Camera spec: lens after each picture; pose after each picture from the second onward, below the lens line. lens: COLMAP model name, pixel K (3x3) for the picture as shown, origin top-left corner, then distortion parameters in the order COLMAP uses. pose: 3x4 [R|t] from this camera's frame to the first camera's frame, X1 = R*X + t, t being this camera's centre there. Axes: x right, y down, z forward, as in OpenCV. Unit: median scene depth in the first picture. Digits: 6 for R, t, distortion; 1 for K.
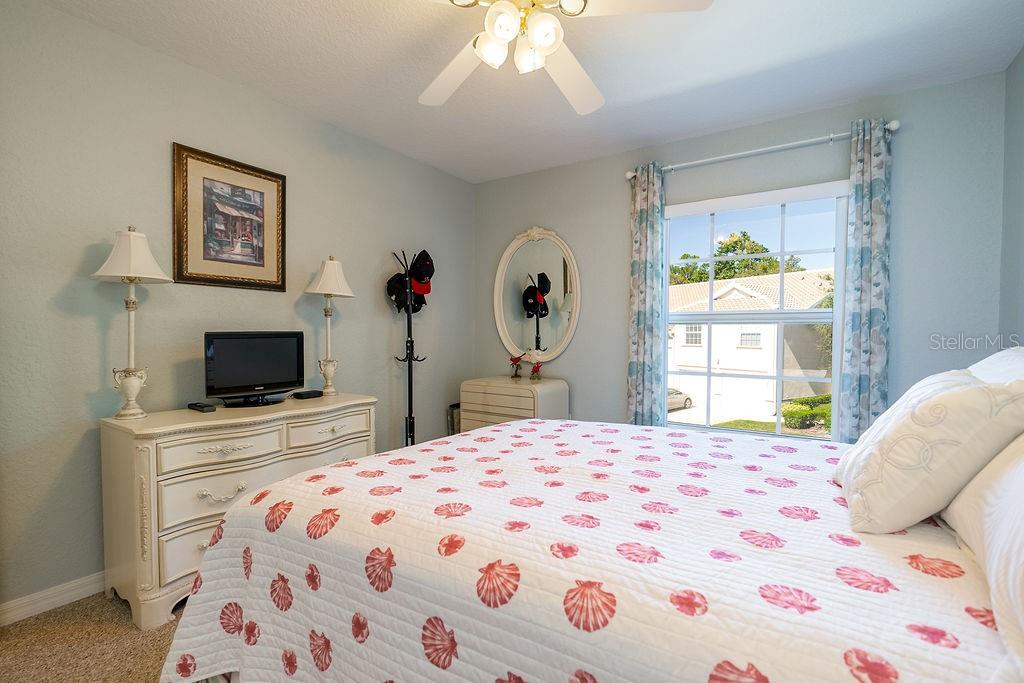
lens RADIAL K [[468.4, 0, 513.5], [0, 468.4, 348.2], [0, 0, 1]] dist [-0.010021, 0.000073]
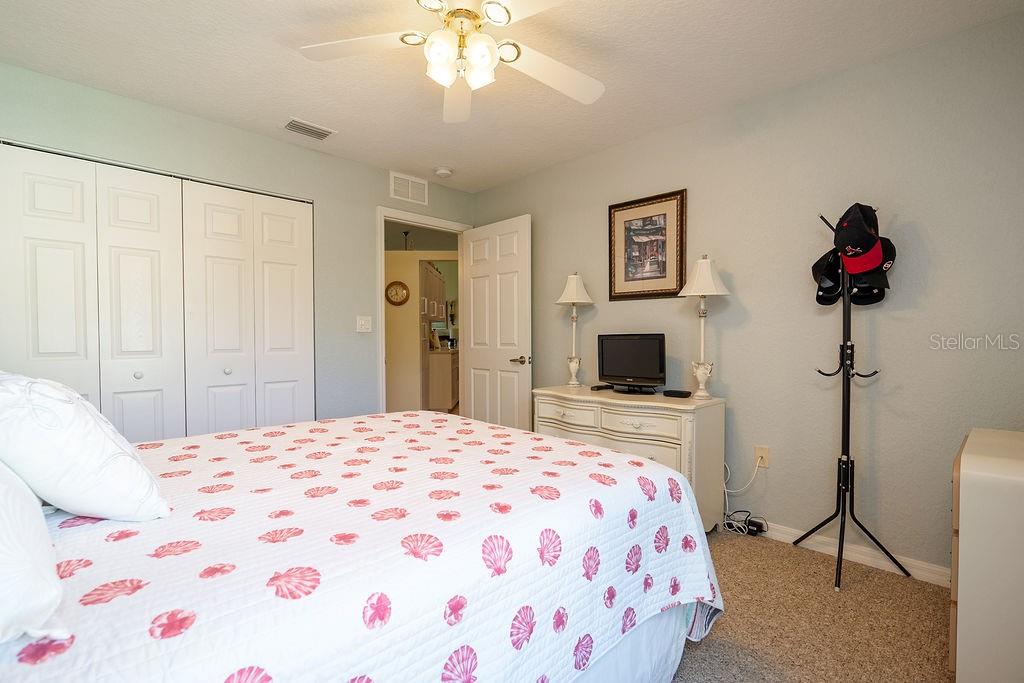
lens RADIAL K [[487.0, 0, 512.0], [0, 487.0, 346.2], [0, 0, 1]] dist [0.018597, 0.000024]
pose [[-0.186063, 0.024078, -0.982243, 0.768344], [-0.022315, 0.999338, 0.028724, -0.033080], [0.982284, 0.027264, -0.185403, 0.904514]]
